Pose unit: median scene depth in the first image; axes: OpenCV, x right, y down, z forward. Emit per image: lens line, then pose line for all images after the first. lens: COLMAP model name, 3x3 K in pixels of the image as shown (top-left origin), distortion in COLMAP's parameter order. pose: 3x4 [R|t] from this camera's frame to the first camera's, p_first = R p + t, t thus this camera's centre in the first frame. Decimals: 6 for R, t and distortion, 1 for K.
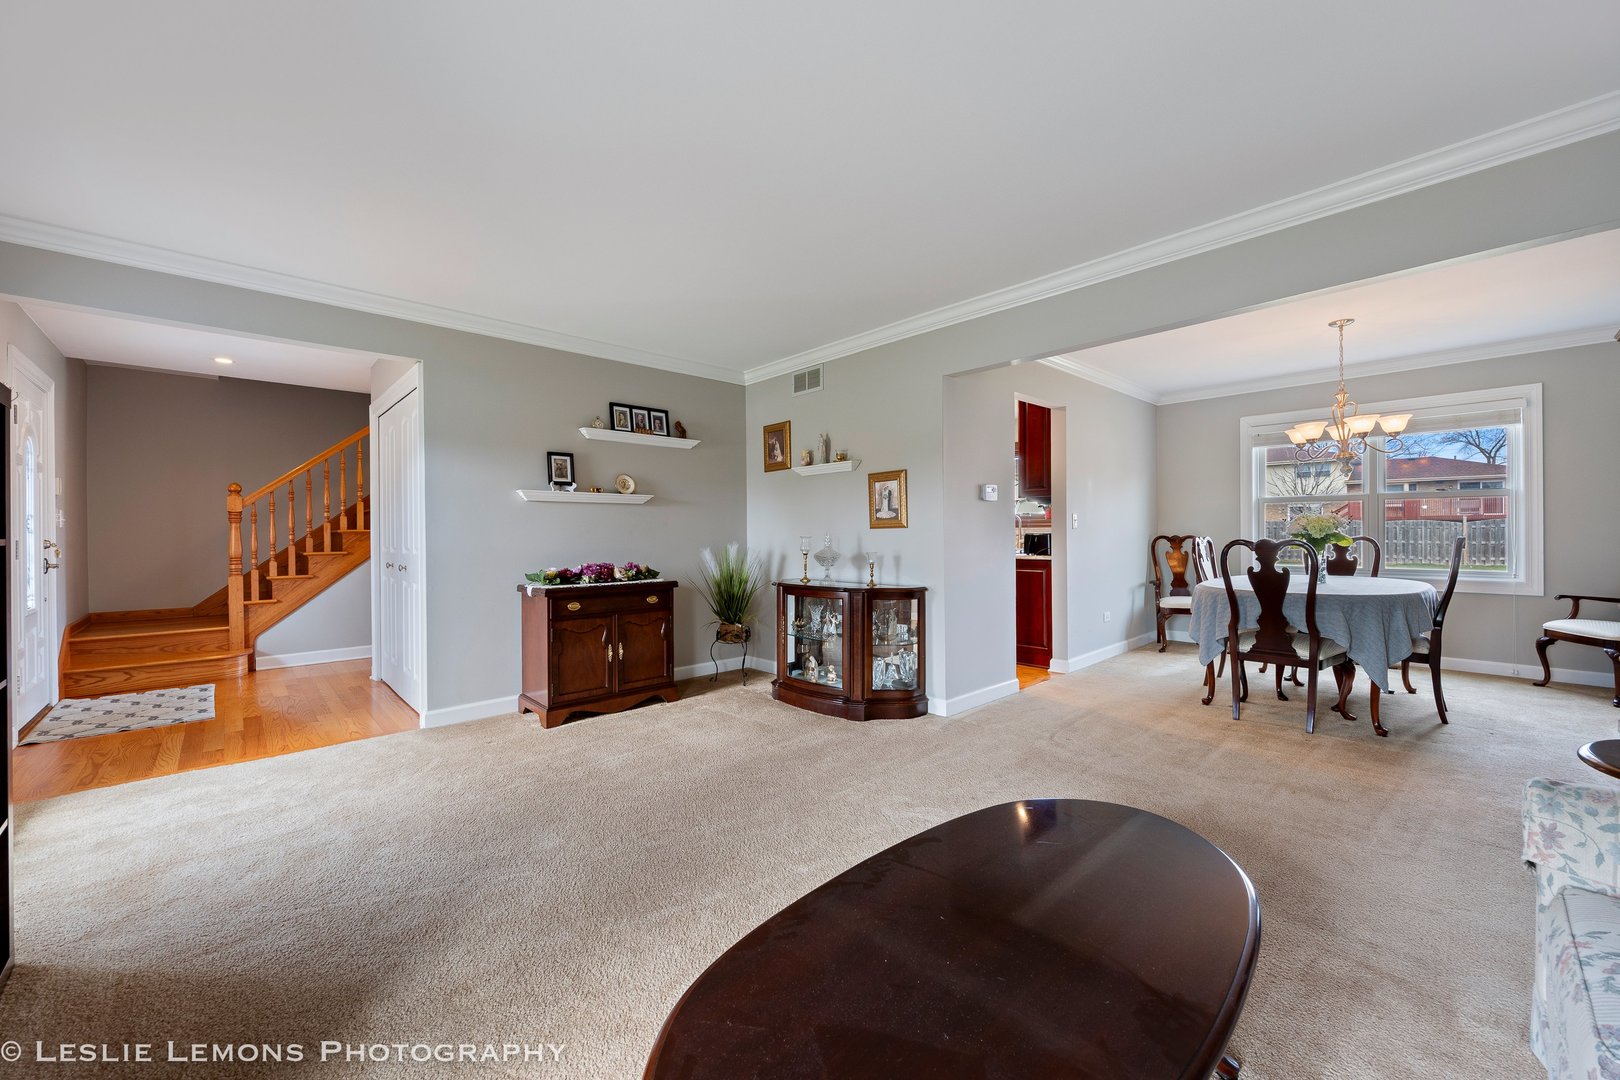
lens RADIAL K [[636.7, 0, 810.0], [0, 636.7, 540.0], [0, 0, 1]] dist [0.000371, 0.000039]
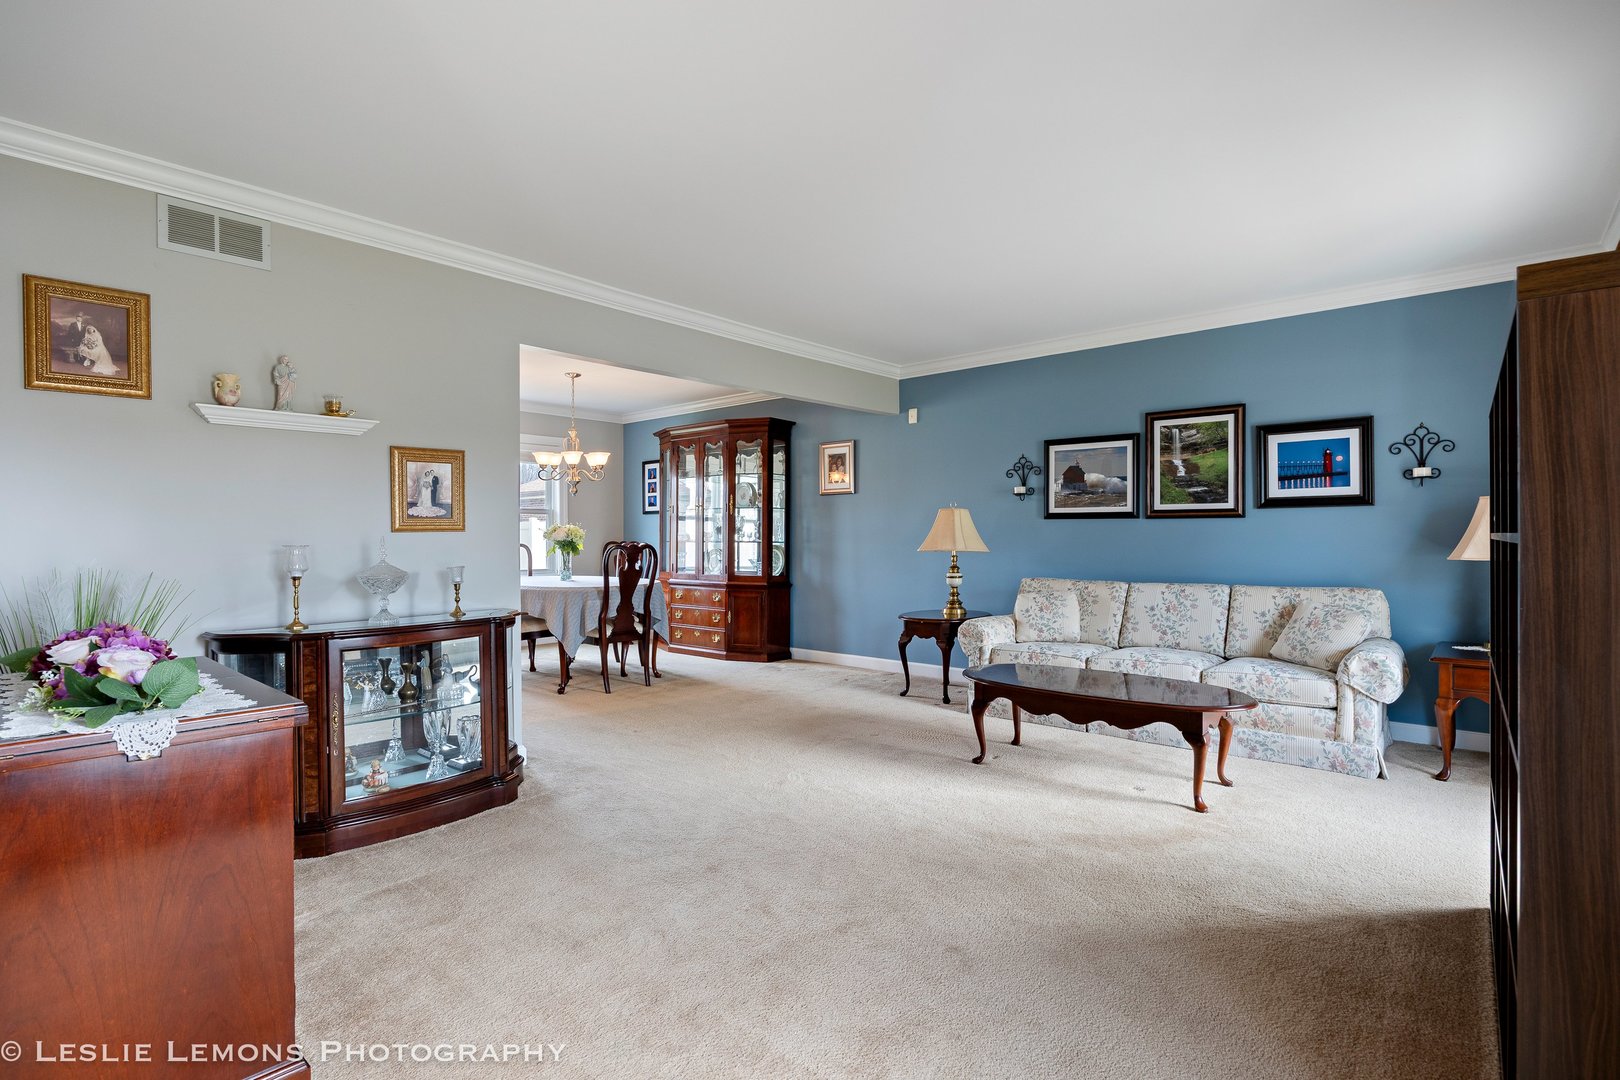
lens RADIAL K [[761.7, 0, 810.0], [0, 761.7, 540.0], [0, 0, 1]] dist [-0.000499, -0.000040]
pose [[-0.093702, 0.003102, 0.995595, -0.696998], [0.014975, 0.999886, -0.001706, -0.001823], [-0.995488, 0.014749, -0.093737, 0.643783]]
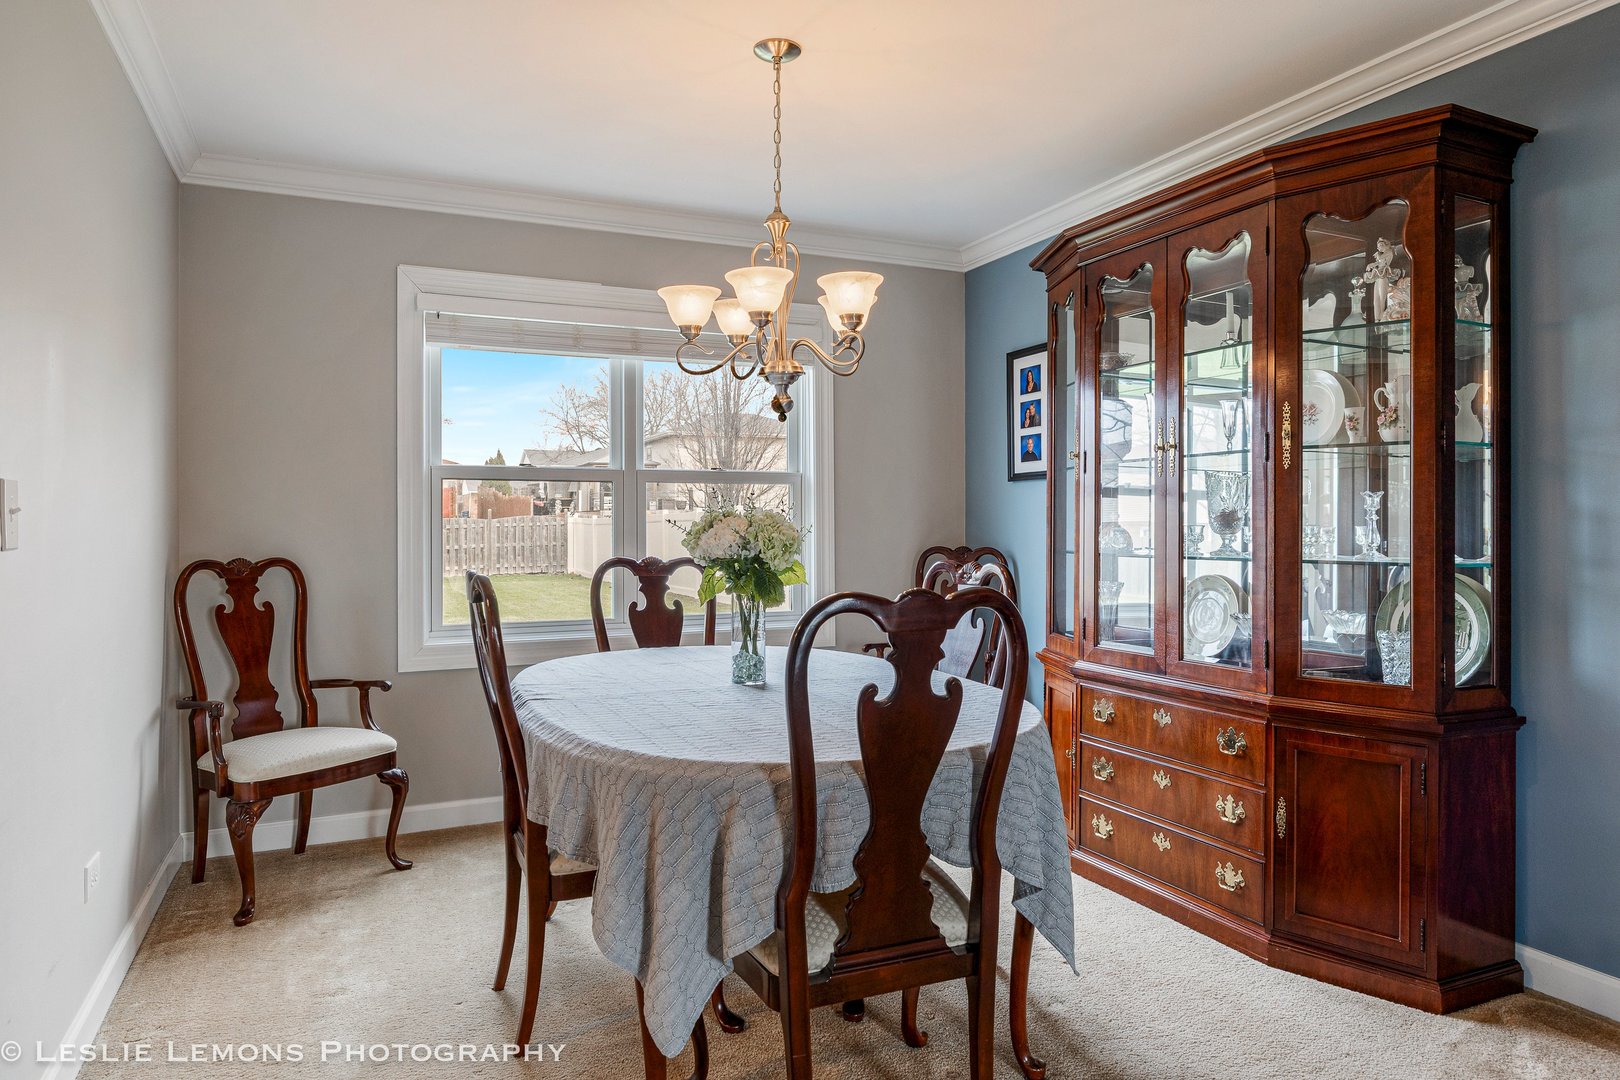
lens RADIAL K [[1030.7, 0, 811.7], [0, 1030.7, 519.9], [0, 0, 1]] dist [-0.020784, -0.000289]
pose [[0.330155, 0.011400, 0.943858, 0.202512], [0.012522, 0.999786, -0.016455, -0.021839], [-0.943844, 0.017252, 0.329942, 0.725378]]
